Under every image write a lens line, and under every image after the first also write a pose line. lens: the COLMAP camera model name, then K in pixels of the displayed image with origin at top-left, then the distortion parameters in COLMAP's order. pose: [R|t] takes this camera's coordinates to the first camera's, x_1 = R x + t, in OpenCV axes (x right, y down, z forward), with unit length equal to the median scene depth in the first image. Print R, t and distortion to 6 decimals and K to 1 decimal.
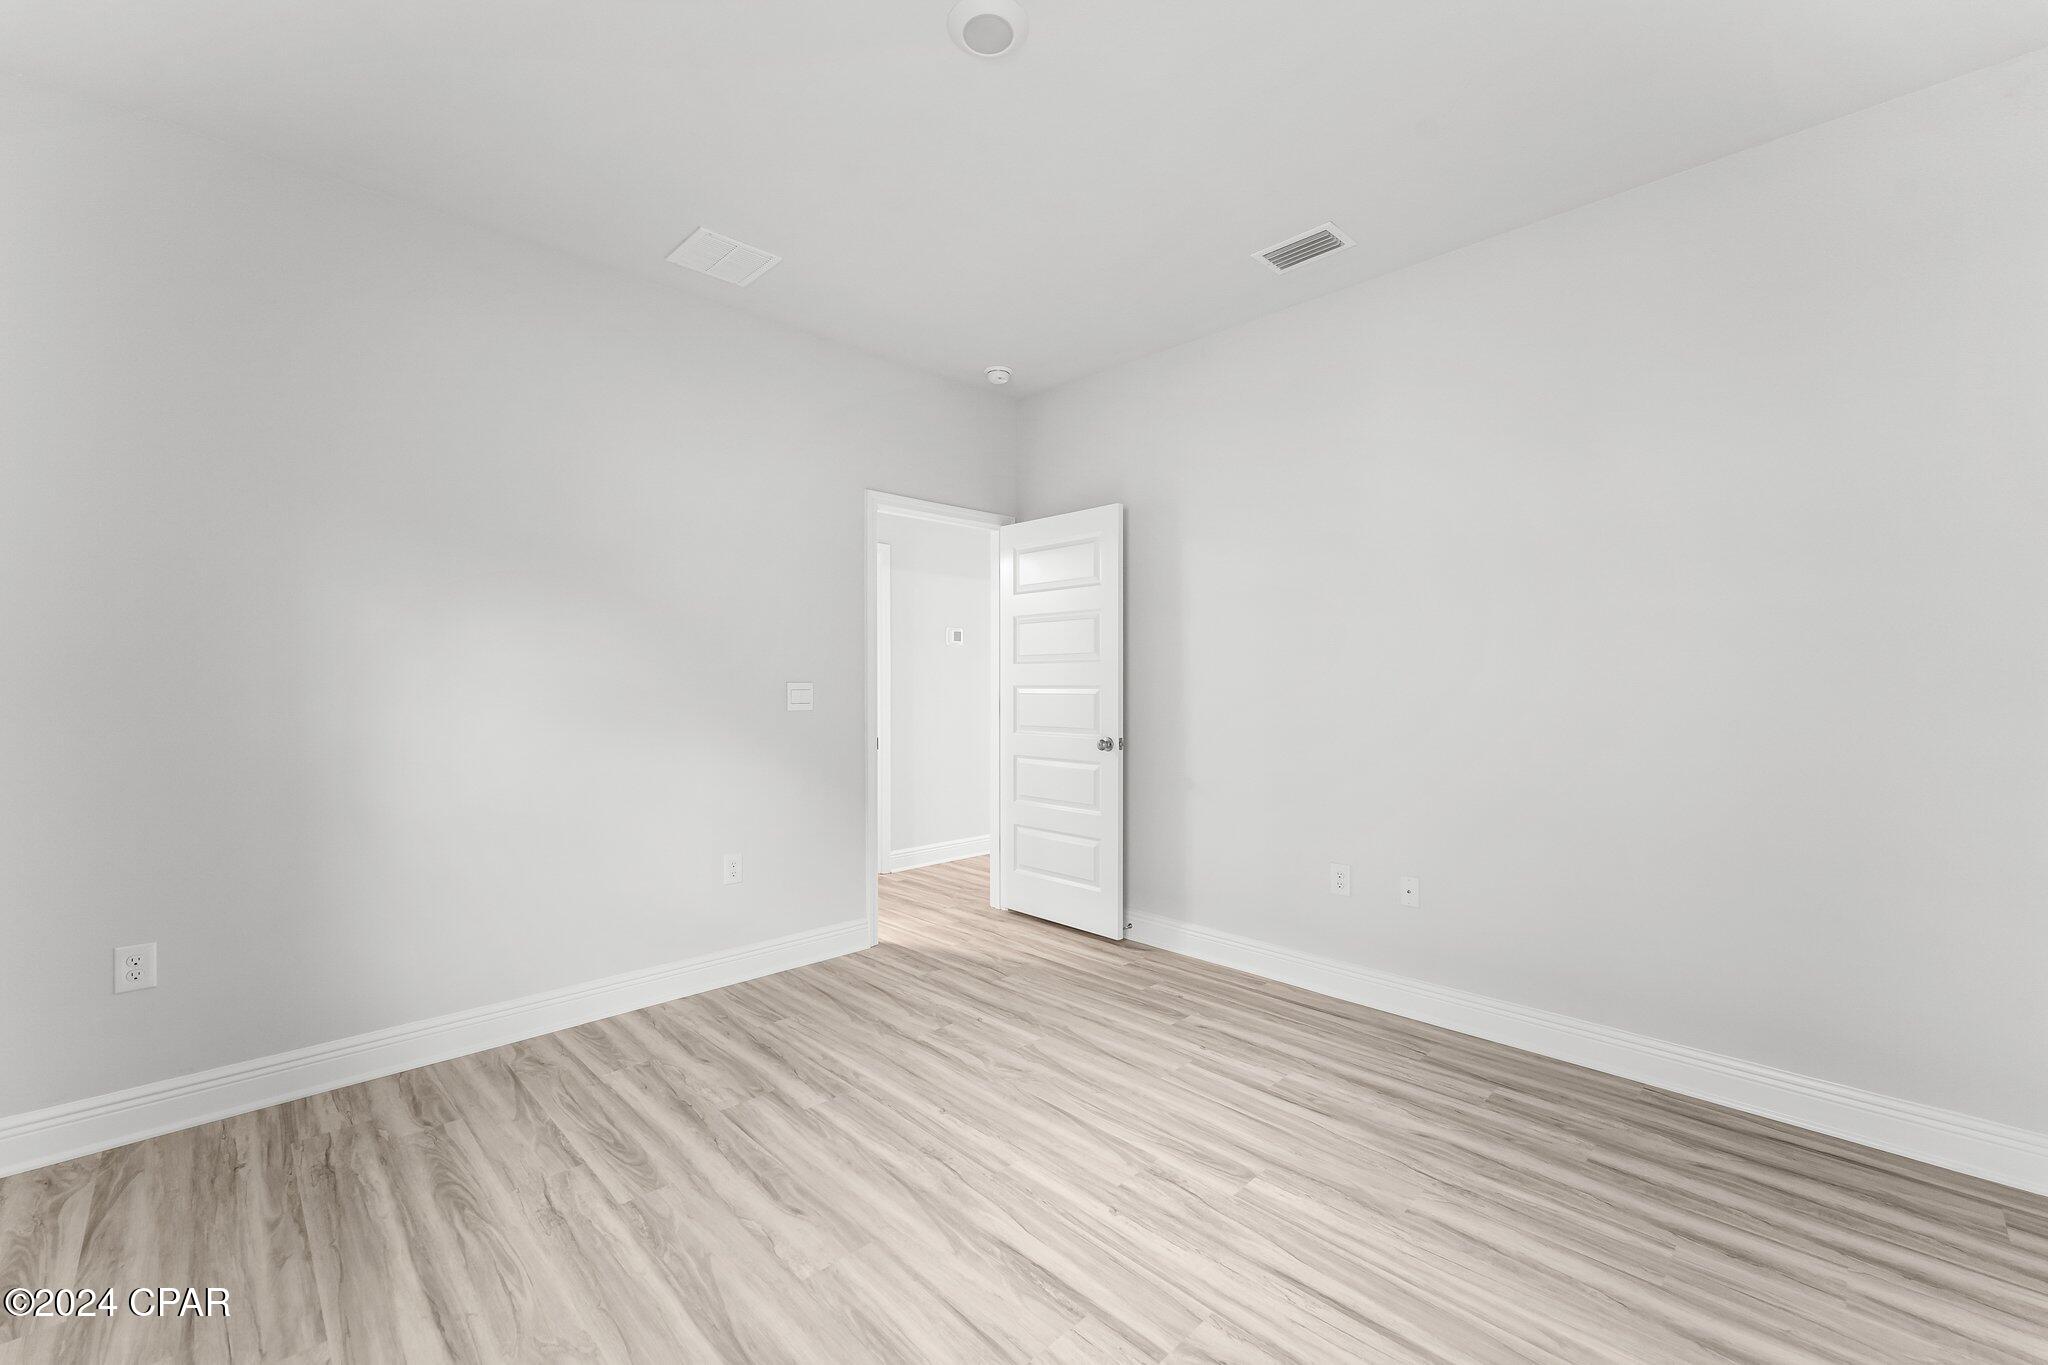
lens RADIAL K [[834.3, 0, 1025.5], [0, 834.3, 678.9], [0, 0, 1]] dist [-0.003351, -0.000576]
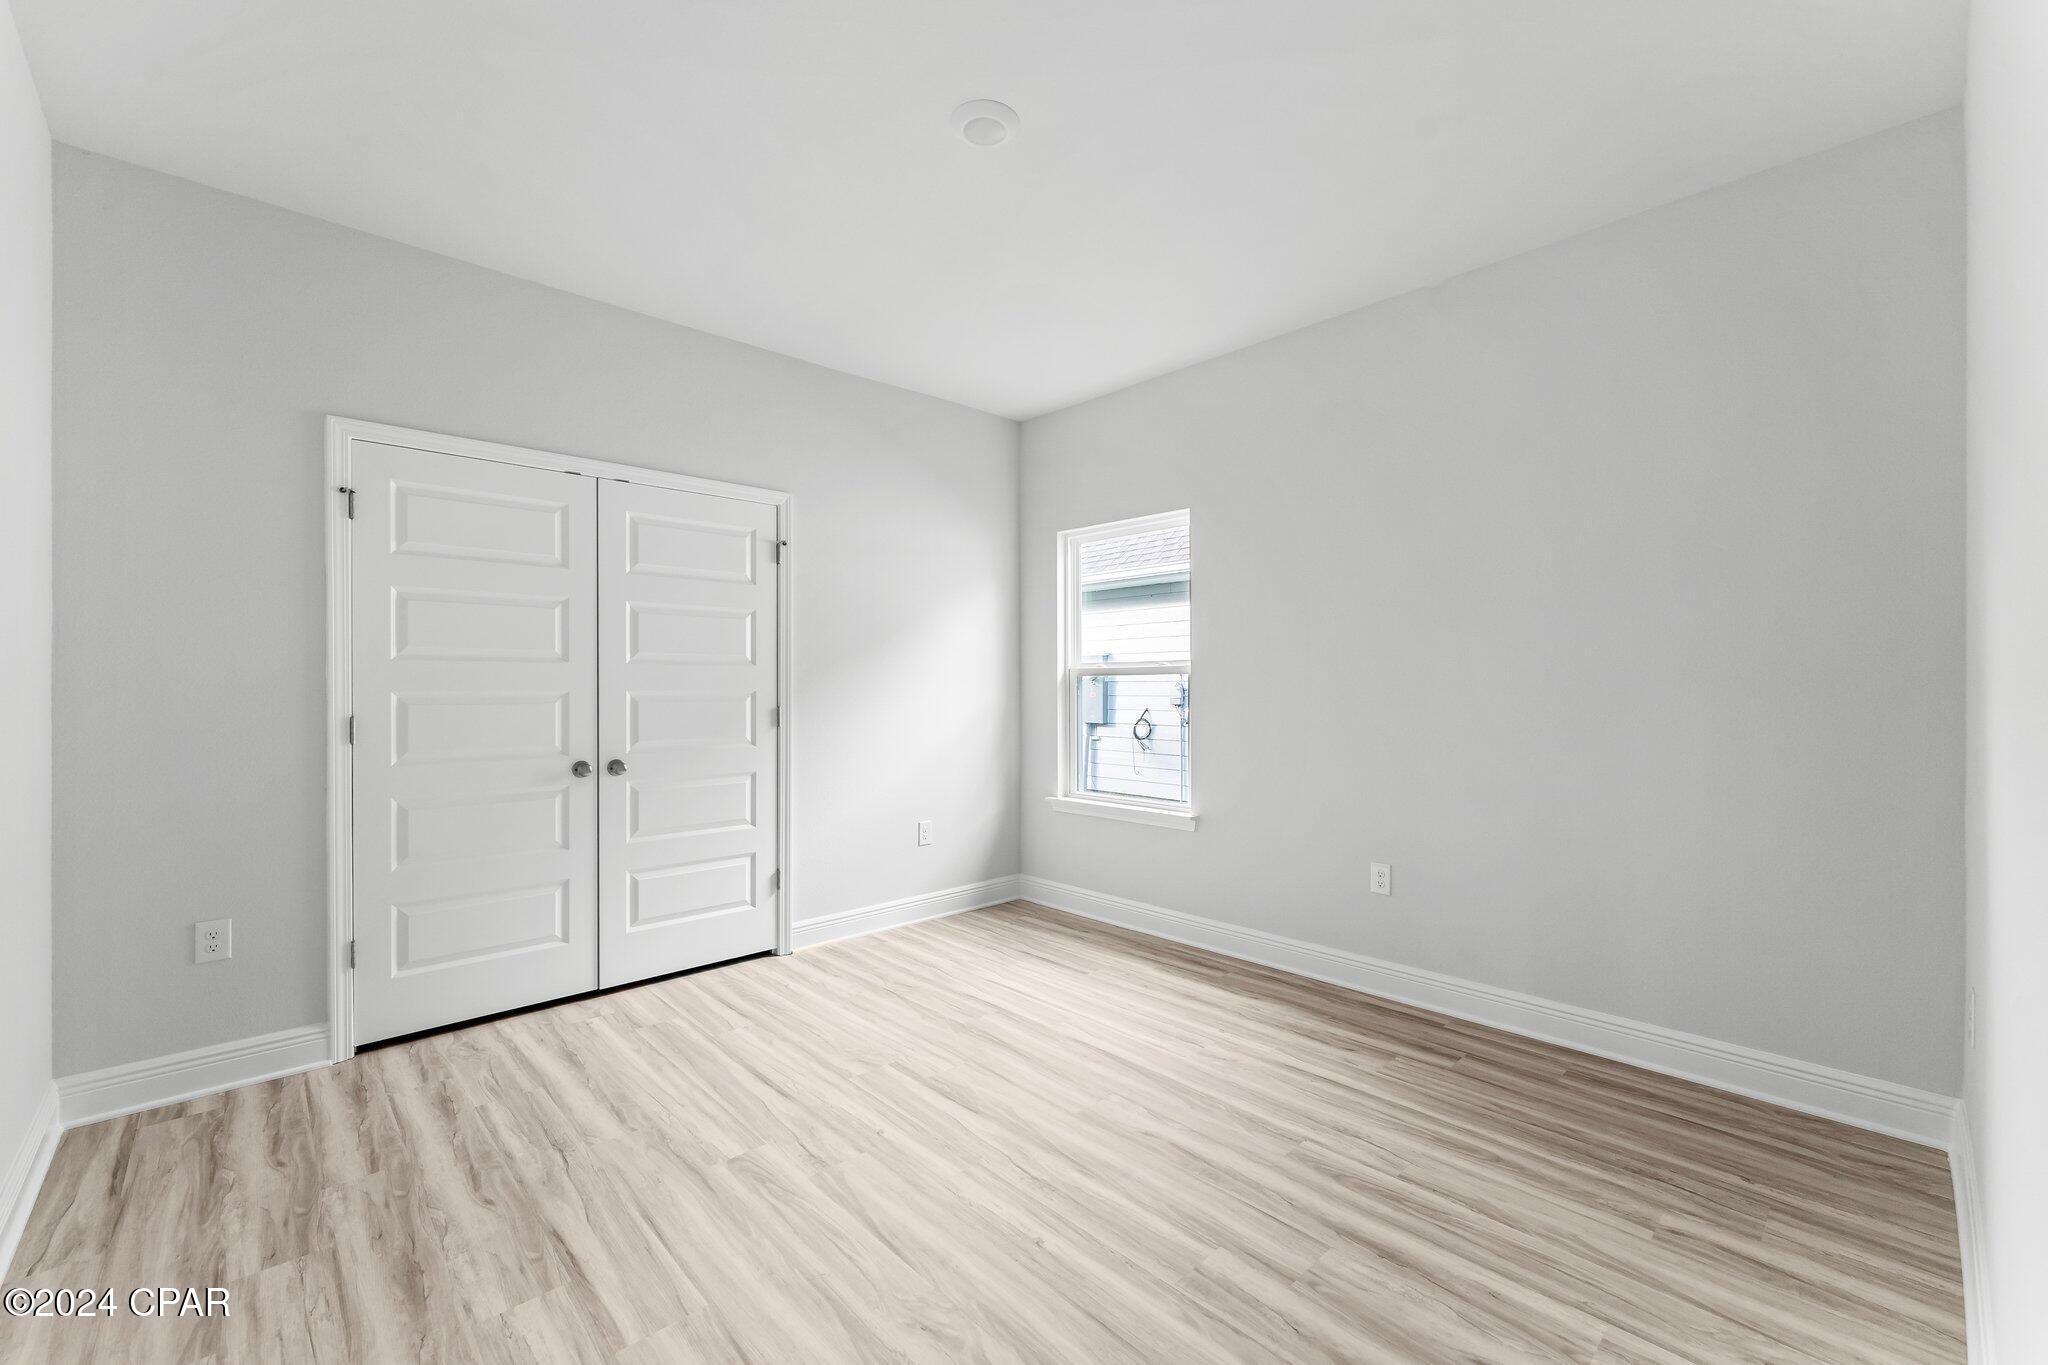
lens RADIAL K [[834.3, 0, 1032.0], [0, 834.3, 689.6], [0, 0, 1]] dist [-0.003351, -0.000576]
pose [[-0.999908, 0.000741, 0.013568, -0.116205], [0.000730, 0.999999, -0.000855, 0.009026], [-0.013569, -0.000845, -0.999908, 1.996409]]
